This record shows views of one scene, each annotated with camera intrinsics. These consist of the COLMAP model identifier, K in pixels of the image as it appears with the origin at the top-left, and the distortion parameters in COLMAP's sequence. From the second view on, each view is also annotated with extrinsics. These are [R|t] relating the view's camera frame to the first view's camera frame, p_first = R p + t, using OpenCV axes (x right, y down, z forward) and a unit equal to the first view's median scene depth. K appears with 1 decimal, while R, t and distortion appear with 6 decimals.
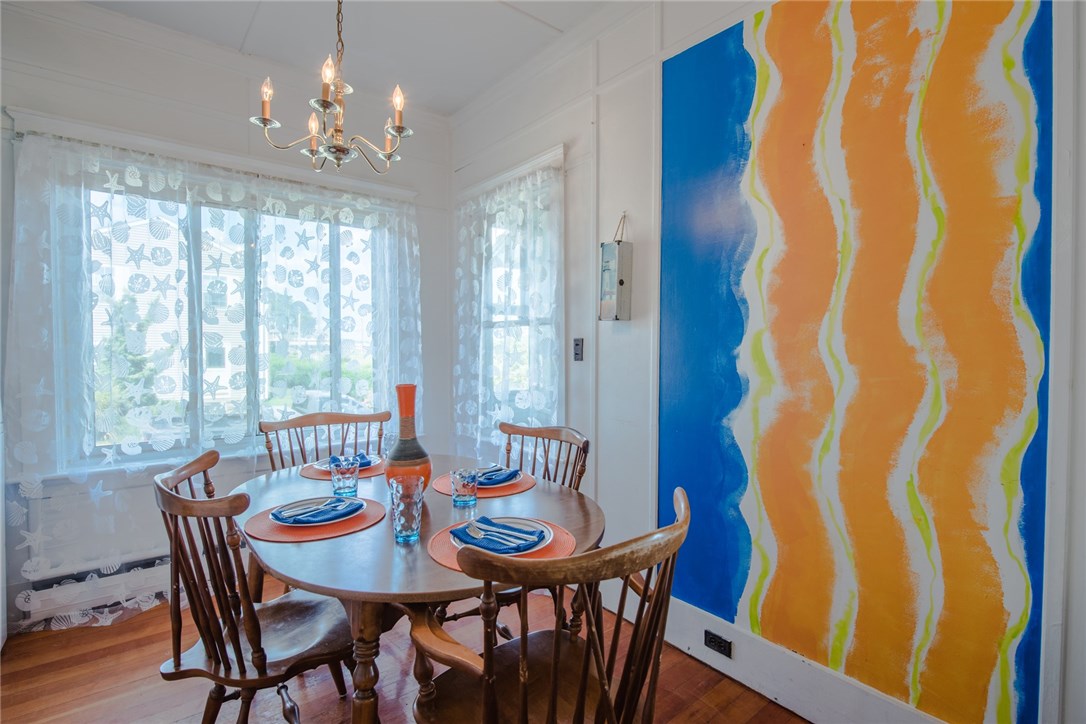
lens RADIAL K [[502.4, 0, 559.0], [0, 502.4, 359.4], [0, 0, 1]] dist [-0.010371, -0.000680]
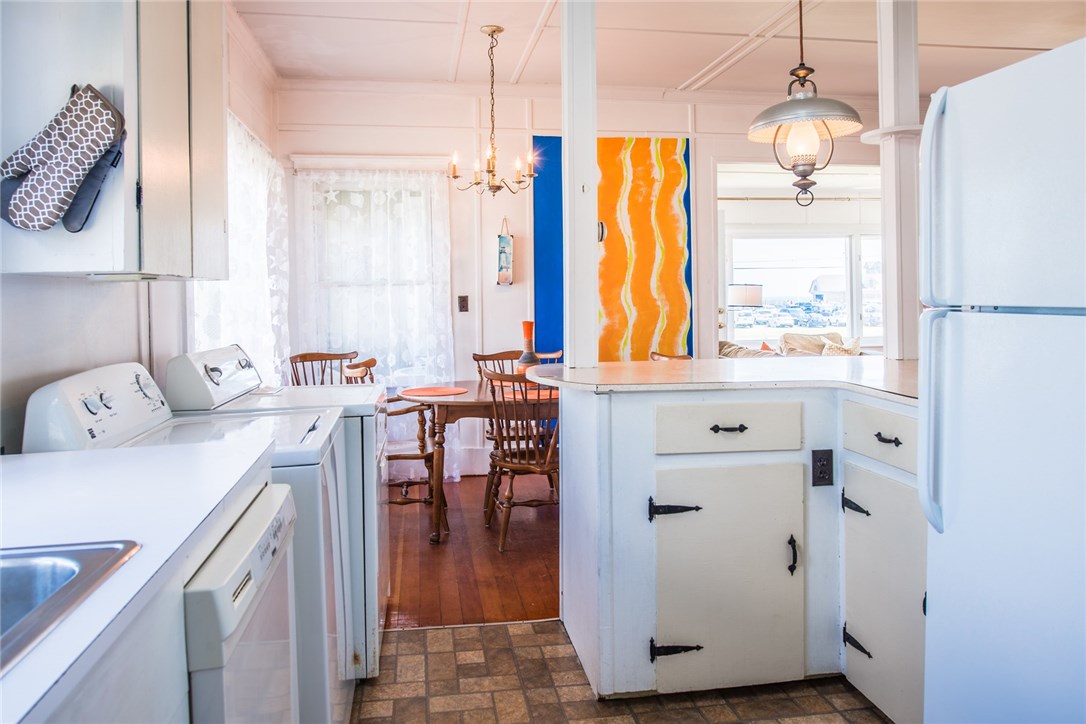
lens RADIAL K [[733.6, 0, 545.1], [0, 733.6, 289.5], [0, 0, 1]] dist [-0.022114, 0.001746]
pose [[0.513047, -0.005863, 0.858341, -2.664181], [0.035058, 0.999285, -0.014128, -0.037003], [-0.857645, 0.037340, 0.512885, -0.427545]]
